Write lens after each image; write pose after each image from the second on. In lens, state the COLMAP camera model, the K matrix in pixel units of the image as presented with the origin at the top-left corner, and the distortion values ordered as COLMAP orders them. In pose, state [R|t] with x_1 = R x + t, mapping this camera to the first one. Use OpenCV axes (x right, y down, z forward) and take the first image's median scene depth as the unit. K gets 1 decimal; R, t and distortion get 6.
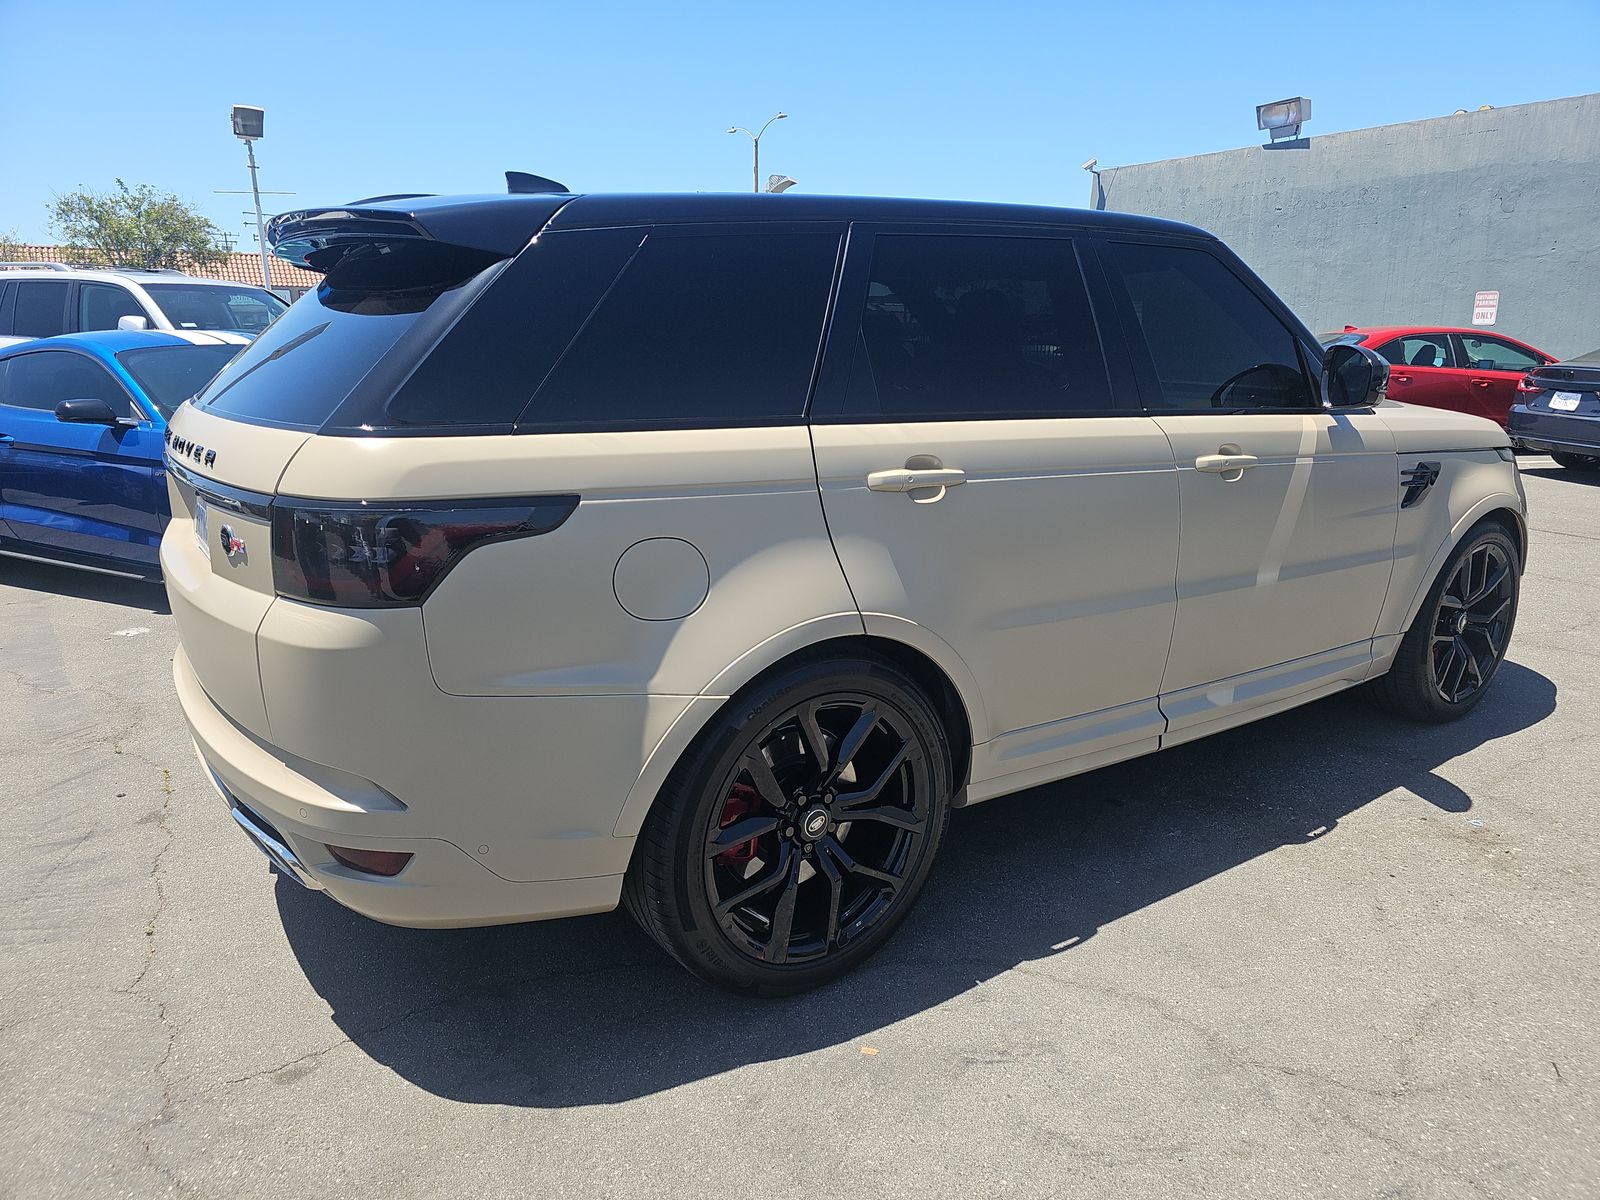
lens RADIAL K [[1059.1, 0, 804.5], [0, 1059.1, 593.0], [0, 0, 1]] dist [0.028124, -0.019518]
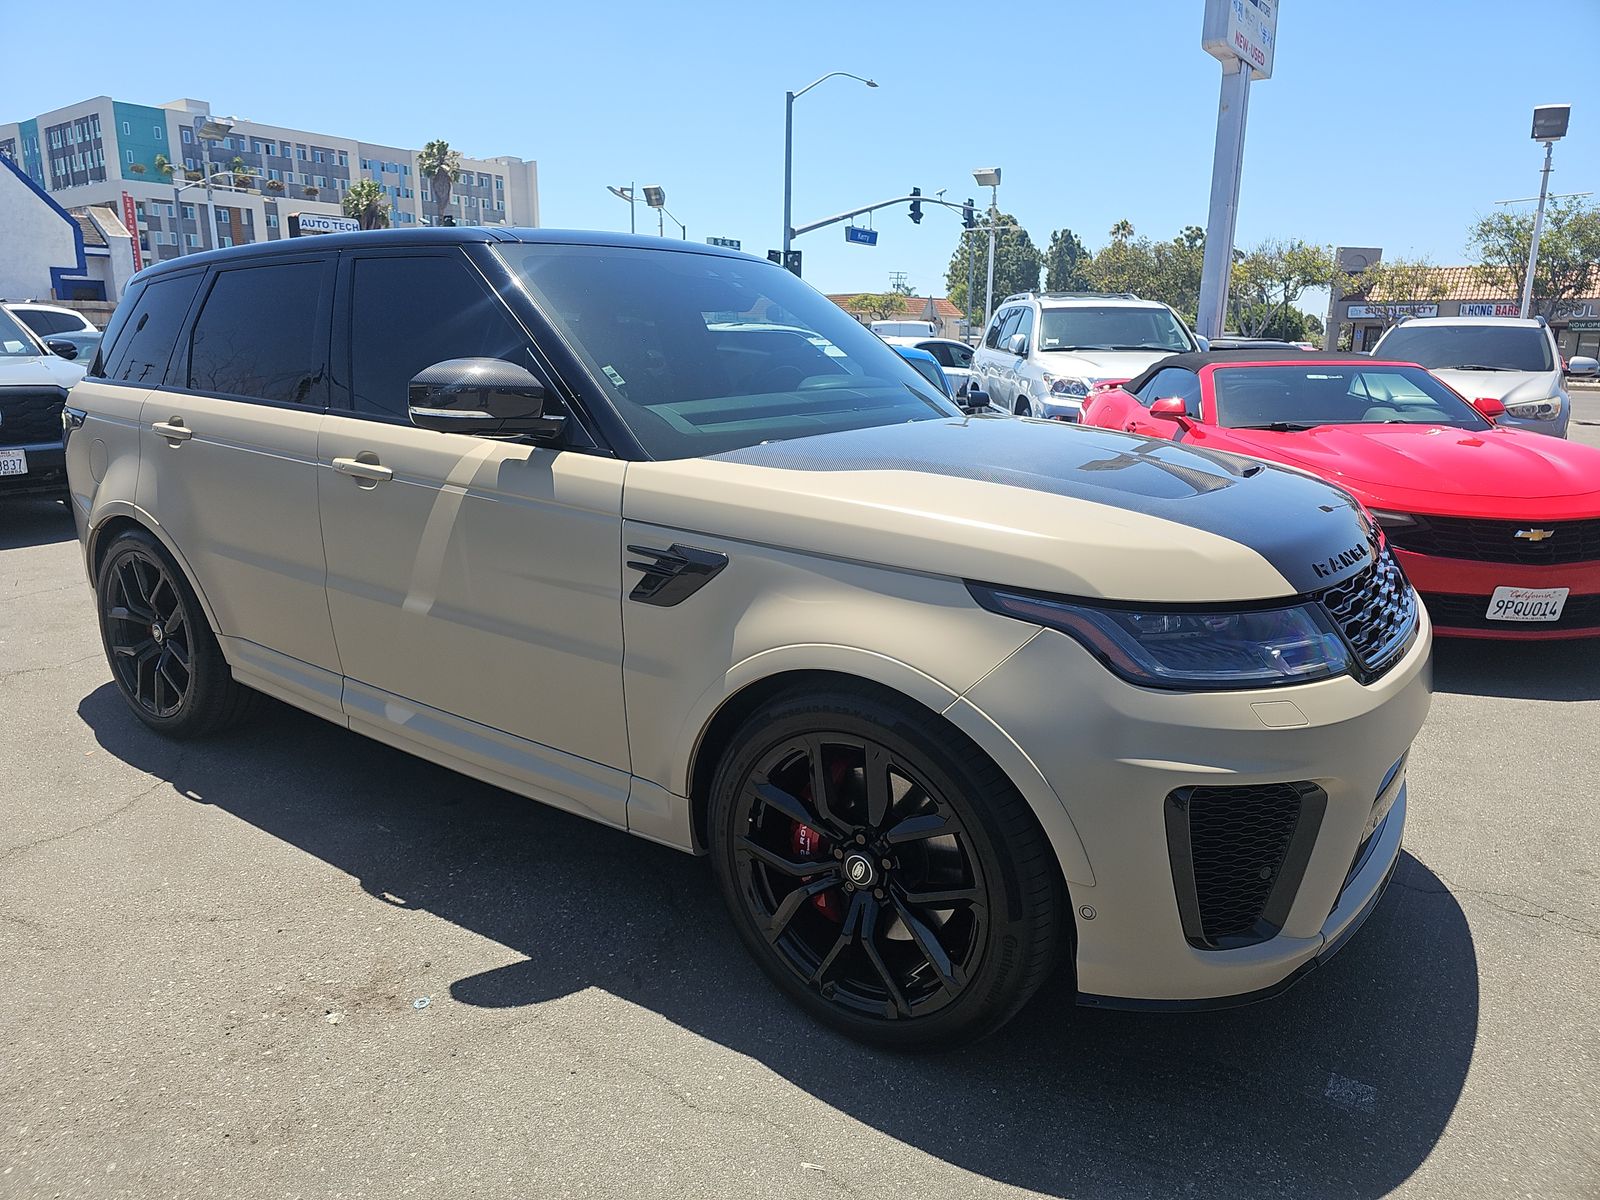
lens RADIAL K [[1059.1, 0, 790.9], [0, 1059.1, 596.1], [0, 0, 1]] dist [0.028124, -0.019518]
pose [[0.364426, 0.227528, -0.903009, 1.174758], [-0.239420, 0.959988, 0.145263, -0.198911], [0.899929, 0.163261, 0.404319, 0.779320]]
